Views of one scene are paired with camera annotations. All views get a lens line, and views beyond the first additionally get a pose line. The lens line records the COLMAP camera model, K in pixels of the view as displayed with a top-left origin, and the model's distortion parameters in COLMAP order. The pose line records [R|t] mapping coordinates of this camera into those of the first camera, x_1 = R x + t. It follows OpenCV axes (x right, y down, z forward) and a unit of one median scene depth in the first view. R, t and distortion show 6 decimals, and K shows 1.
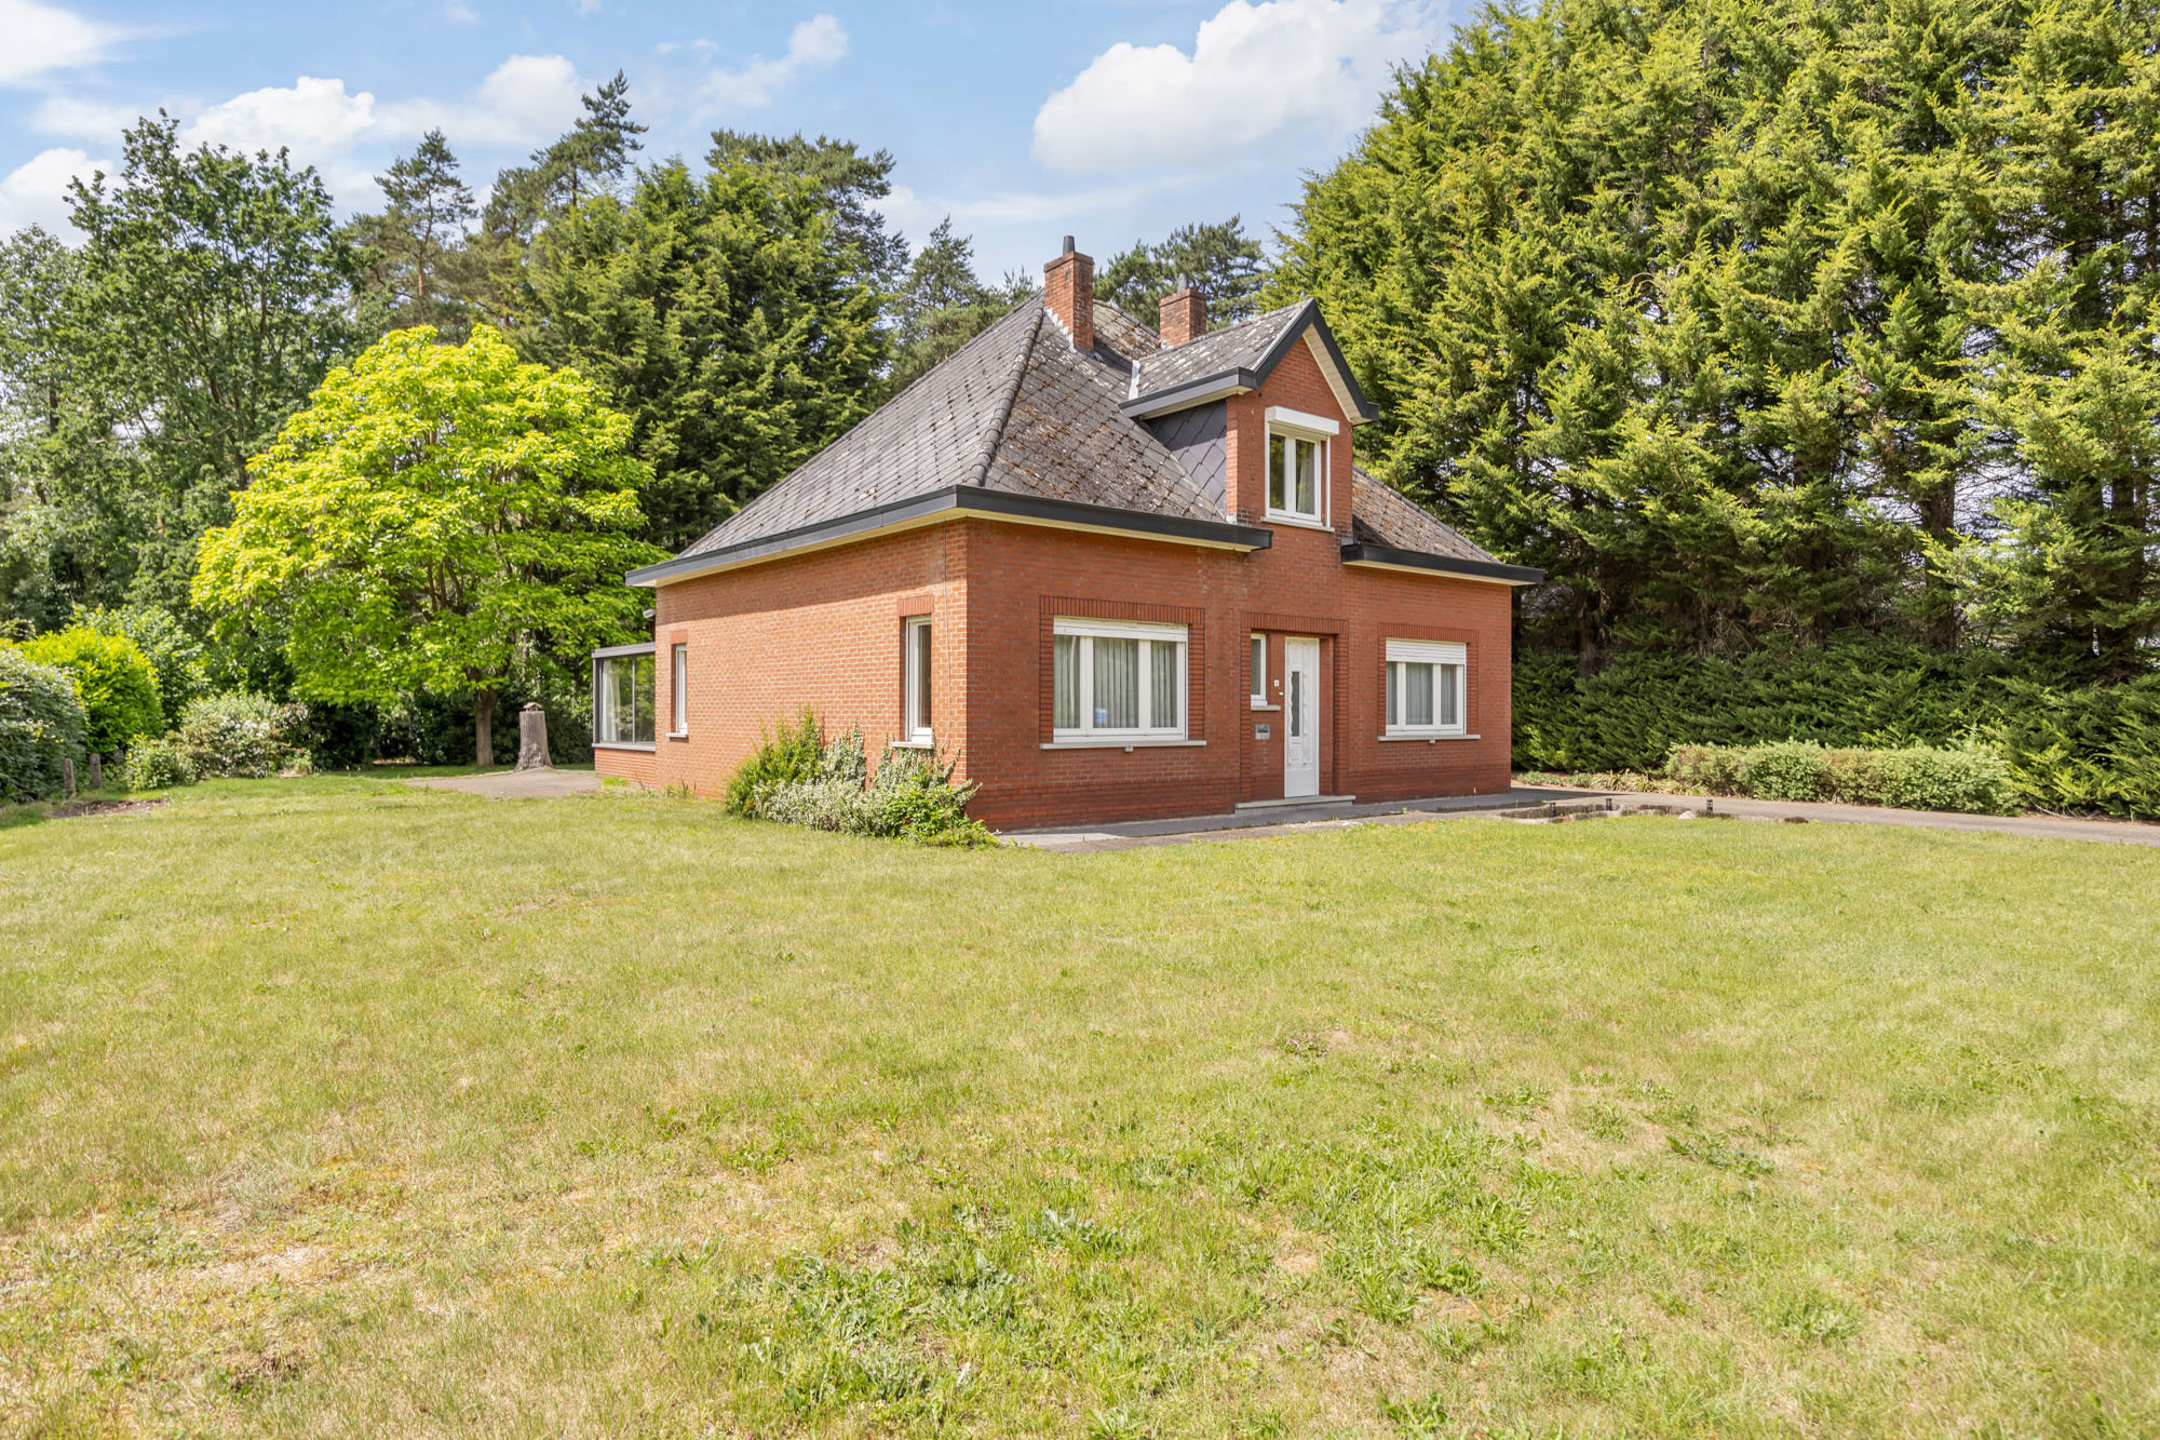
lens RADIAL K [[1198.3, 0, 1080.0], [0, 1198.3, 720.0], [0, 0, 1]] dist [-0.000793, -0.000204]
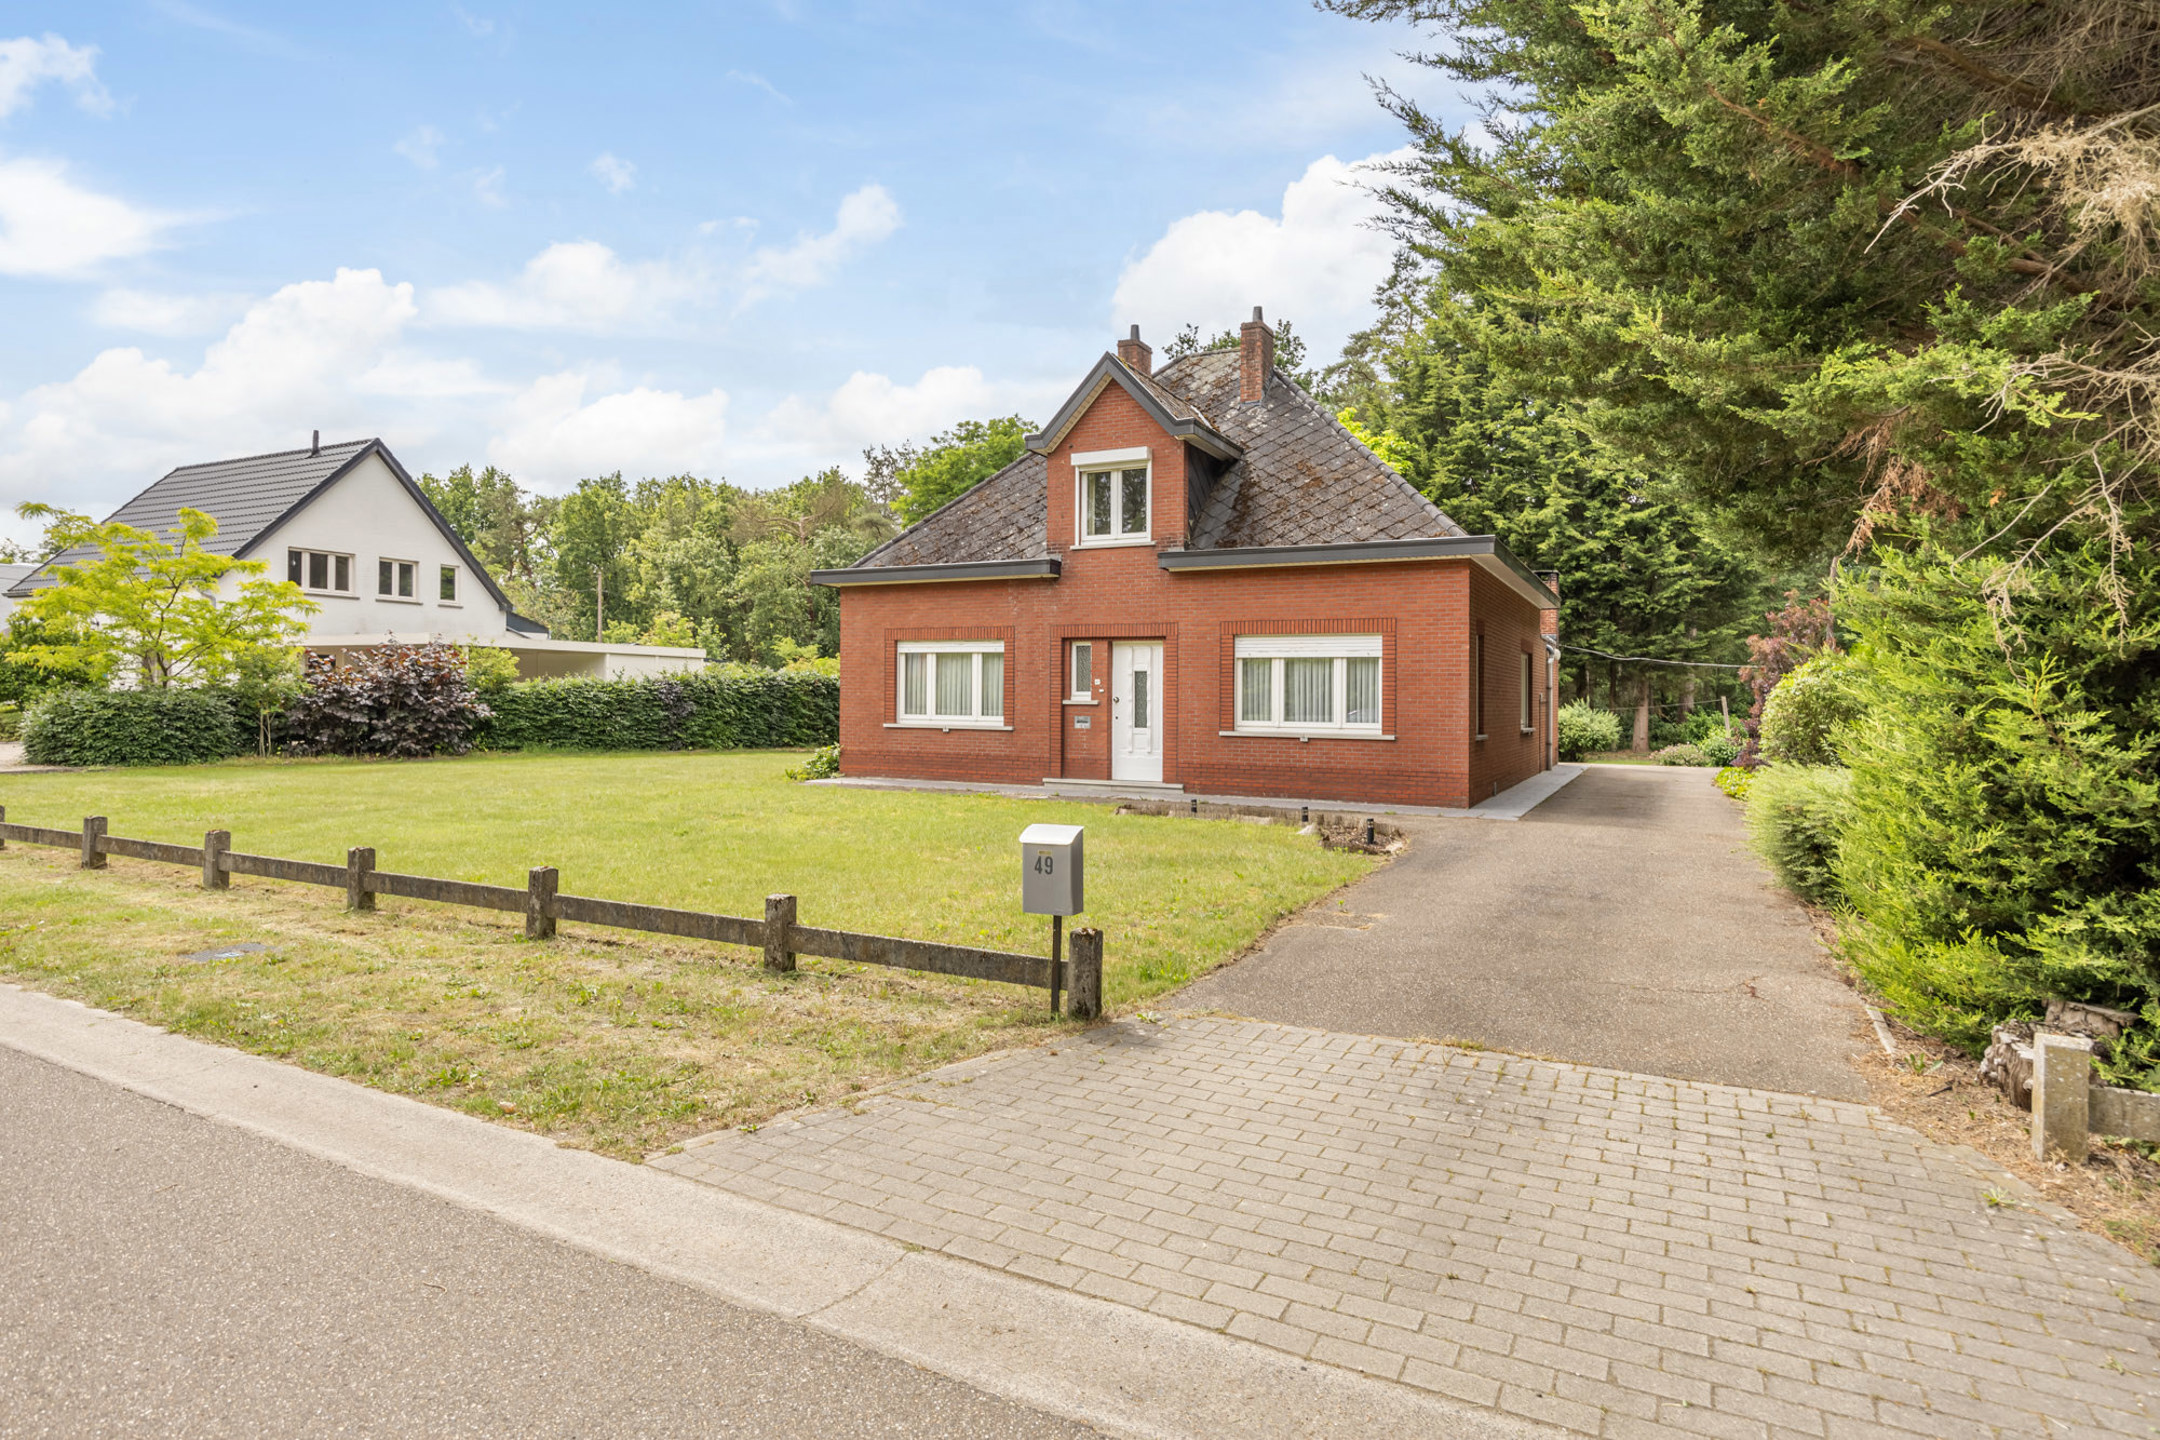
lens RADIAL K [[1118.3, 0, 1070.3], [0, 1118.3, 695.5], [0, 0, 1]] dist [-0.023550, 0.000053]
pose [[0.409113, 0.005843, -0.912465, 1.156051], [-0.013846, 0.999904, 0.000195, -0.016902], [0.912379, 0.012554, 0.409155, 0.512390]]
